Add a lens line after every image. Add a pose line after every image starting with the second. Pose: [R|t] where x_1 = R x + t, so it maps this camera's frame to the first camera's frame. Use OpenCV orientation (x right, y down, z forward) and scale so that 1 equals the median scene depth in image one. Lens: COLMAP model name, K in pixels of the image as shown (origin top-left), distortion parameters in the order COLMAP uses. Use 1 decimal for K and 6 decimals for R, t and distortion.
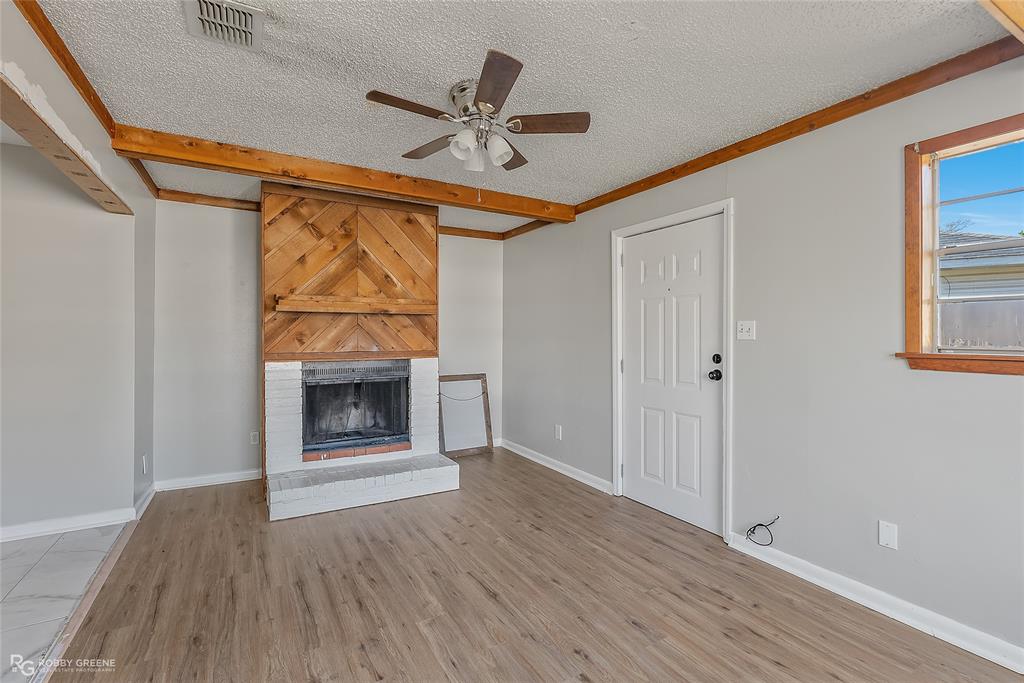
lens RADIAL K [[469.2, 0, 513.6], [0, 469.2, 335.2], [0, 0, 1]] dist [-0.004437, 0.001816]
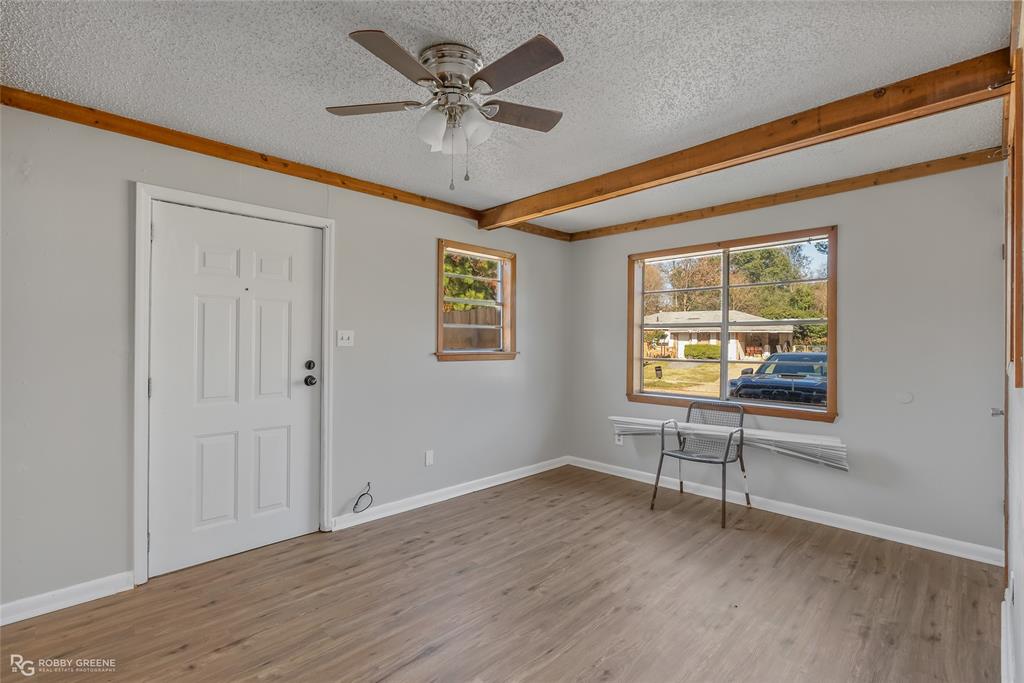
lens RADIAL K [[473.9, 0, 512.0], [0, 473.9, 341.5], [0, 0, 1]] dist [-0.001366, 0.000153]
pose [[-0.256740, 0.000124, 0.966481, -0.685054], [-0.004373, 0.999990, -0.001290, -0.002834], [-0.966471, -0.004557, -0.256736, 0.813372]]
